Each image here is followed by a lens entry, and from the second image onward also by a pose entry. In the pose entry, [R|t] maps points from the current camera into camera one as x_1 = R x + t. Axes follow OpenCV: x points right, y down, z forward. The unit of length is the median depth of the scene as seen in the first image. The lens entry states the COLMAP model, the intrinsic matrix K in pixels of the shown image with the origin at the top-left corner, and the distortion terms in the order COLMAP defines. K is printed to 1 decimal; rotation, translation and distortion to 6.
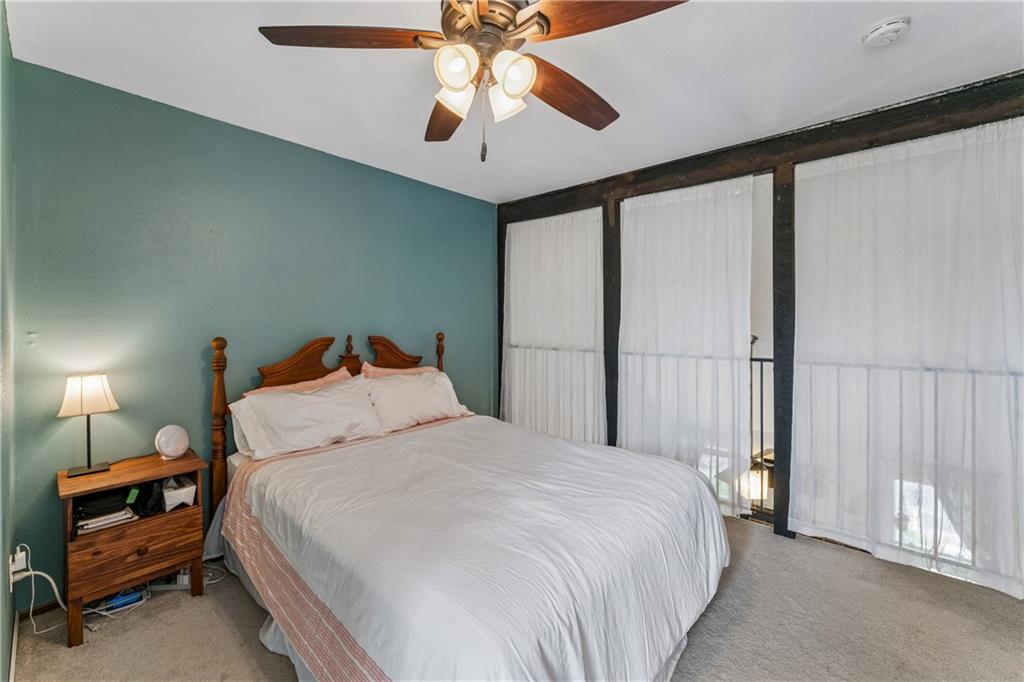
lens RADIAL K [[417.3, 0, 504.8], [0, 417.3, 332.0], [0, 0, 1]] dist [0.000541, -0.000220]
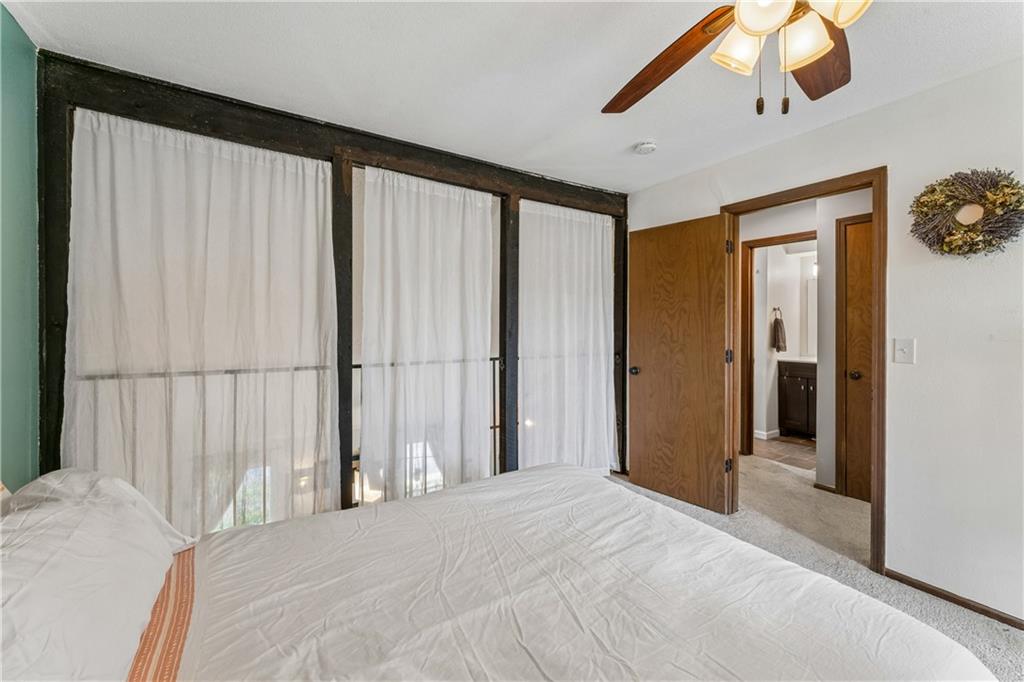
lens RADIAL K [[417.3, 0, 523.6], [0, 417.3, 324.6], [0, 0, 1]] dist [0.000541, -0.000220]
pose [[0.253894, -0.001606, 0.967231, -0.514955], [0.015413, 0.999878, -0.002385, -0.025340], [-0.967109, 0.015514, 0.253888, 0.704457]]
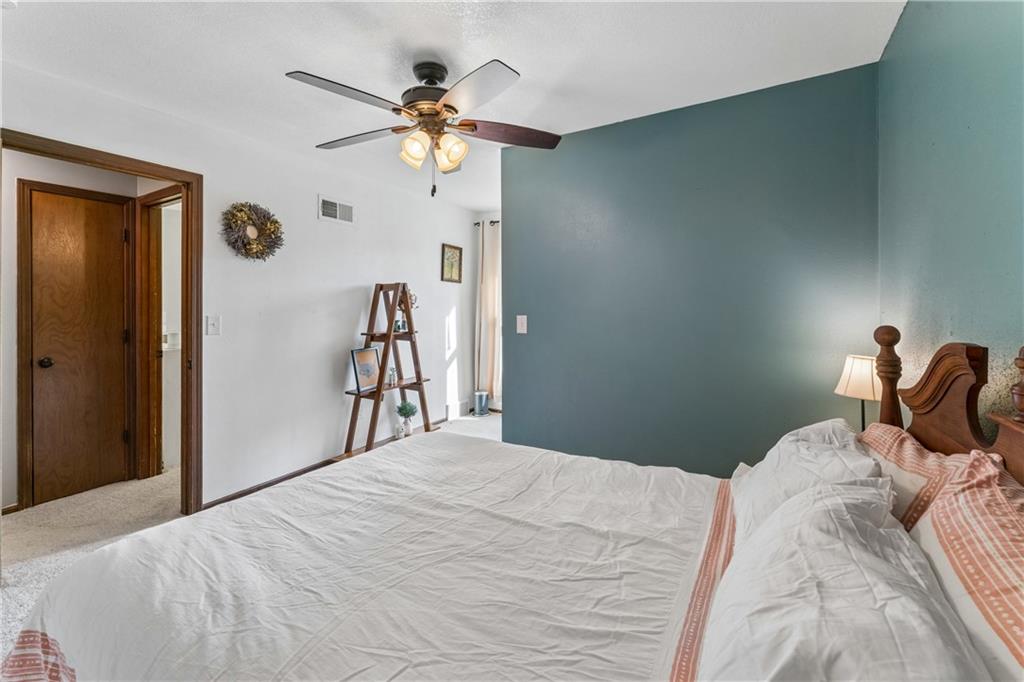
lens RADIAL K [[417.3, 0, 502.6], [0, 417.3, 304.3], [0, 0, 1]] dist [0.000541, -0.000220]
pose [[-0.983717, 0.003346, -0.179693, -0.012795], [0.000992, 0.999913, 0.013188, -0.030627], [0.179721, 0.012795, -0.983634, 1.423891]]
